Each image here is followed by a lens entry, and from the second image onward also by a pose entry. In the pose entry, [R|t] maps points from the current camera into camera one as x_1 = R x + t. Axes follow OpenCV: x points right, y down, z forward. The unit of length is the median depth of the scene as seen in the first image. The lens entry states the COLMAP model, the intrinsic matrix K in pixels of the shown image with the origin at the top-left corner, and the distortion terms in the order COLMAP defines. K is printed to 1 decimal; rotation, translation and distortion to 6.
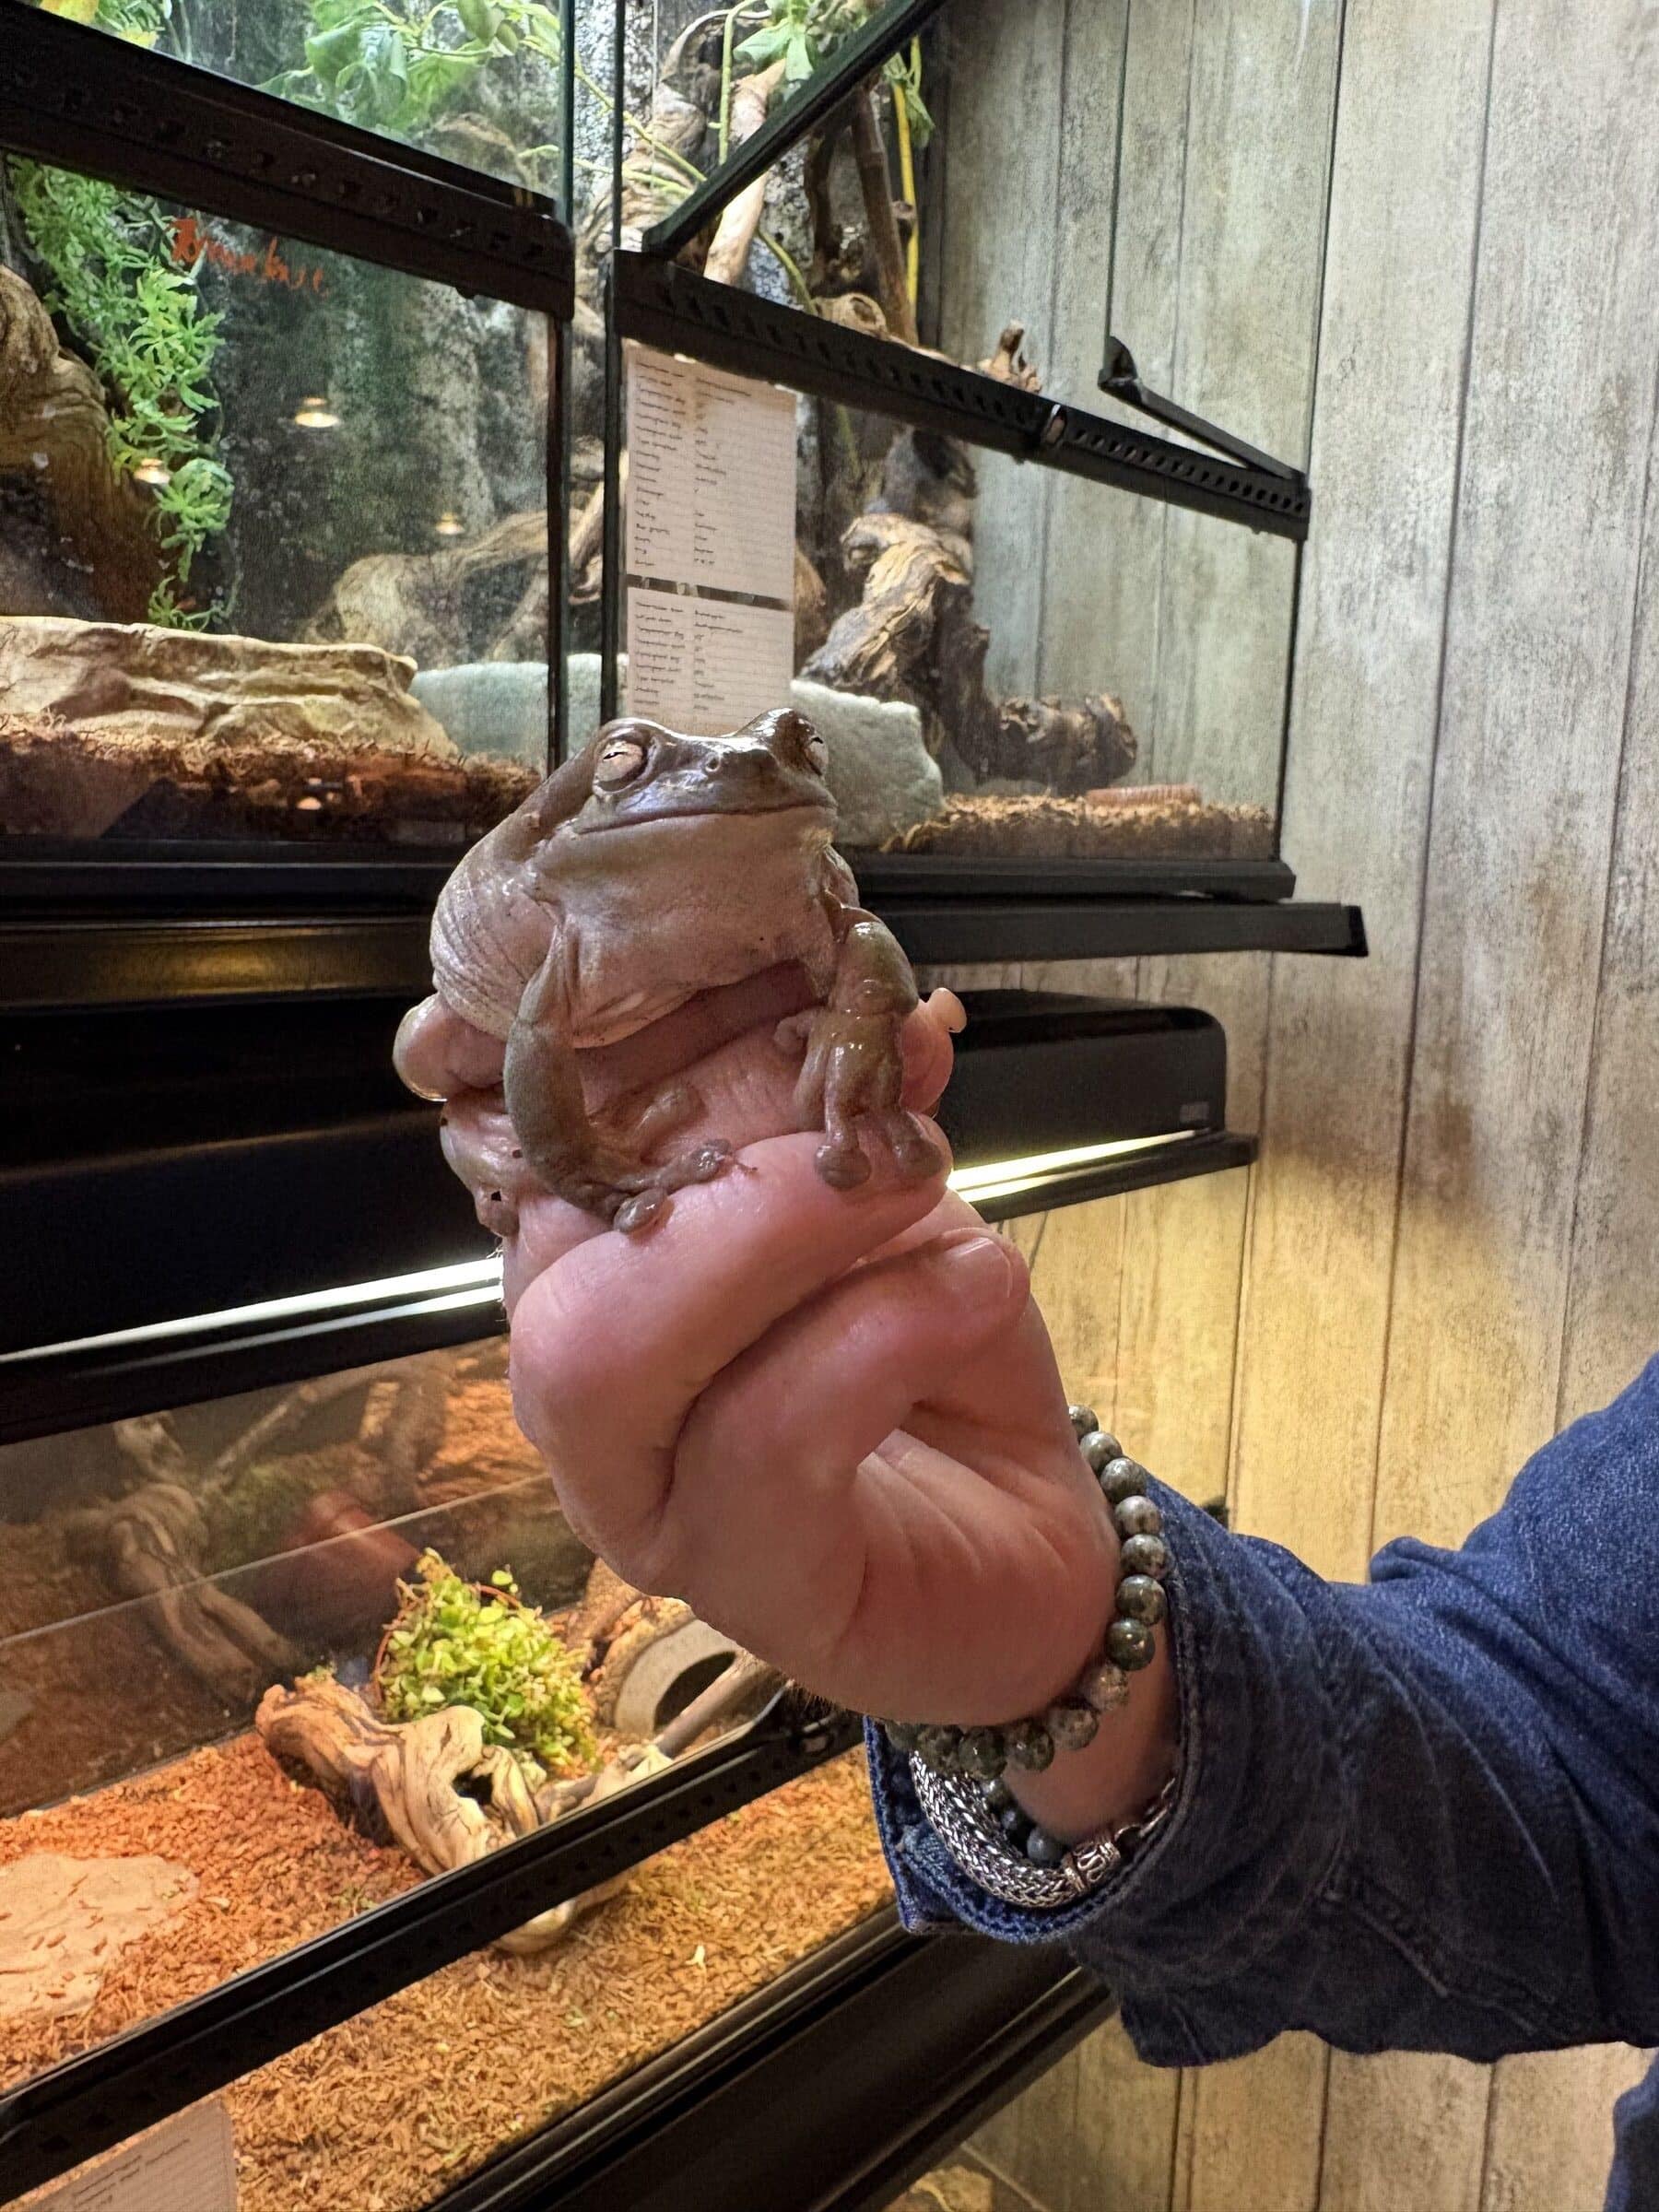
lens RADIAL K [[1552.4, 0, 829.5], [0, 1552.4, 1106.0], [0, 0, 1]] dist [0.003705, -0.000882]
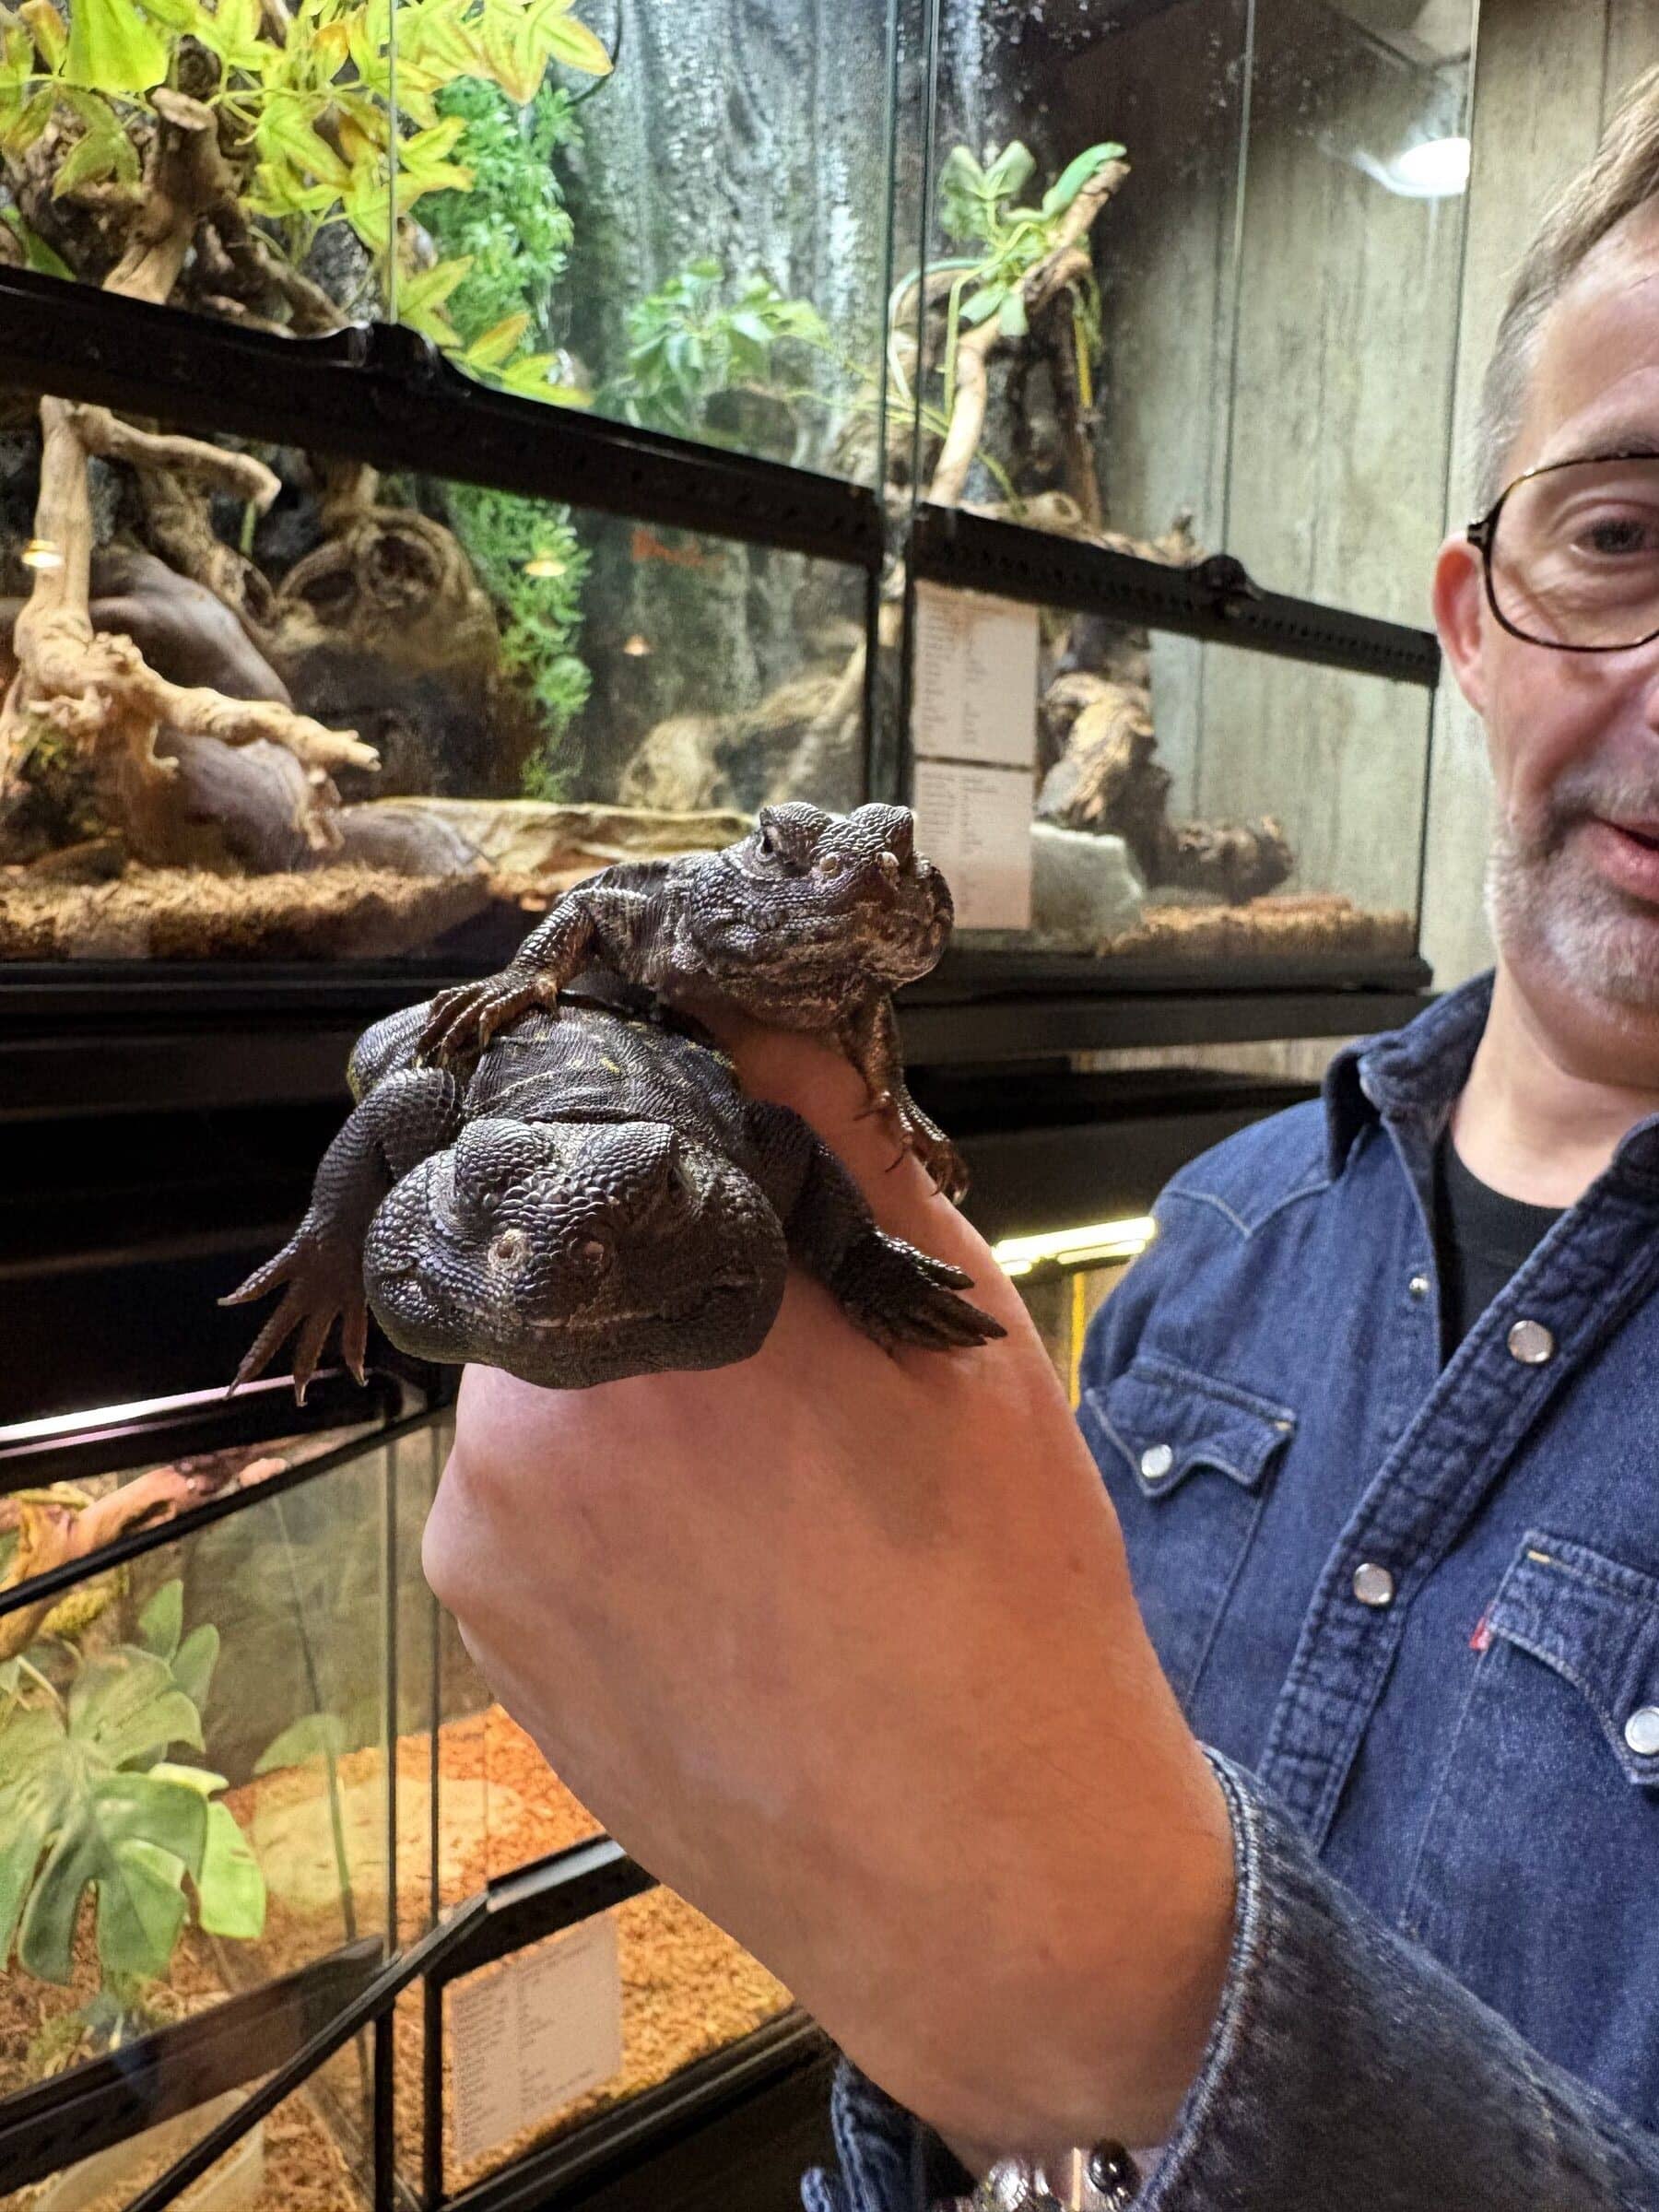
lens RADIAL K [[1546.5, 0, 831.7], [0, 1546.5, 1074.5], [0, 0, 1]] dist [-0.004512, 0.000329]
pose [[0.997259, 0.004145, -0.073868, -0.075213], [-0.009046, 0.997769, -0.066148, 0.011660], [0.073429, 0.066635, 0.995072, -0.210310]]
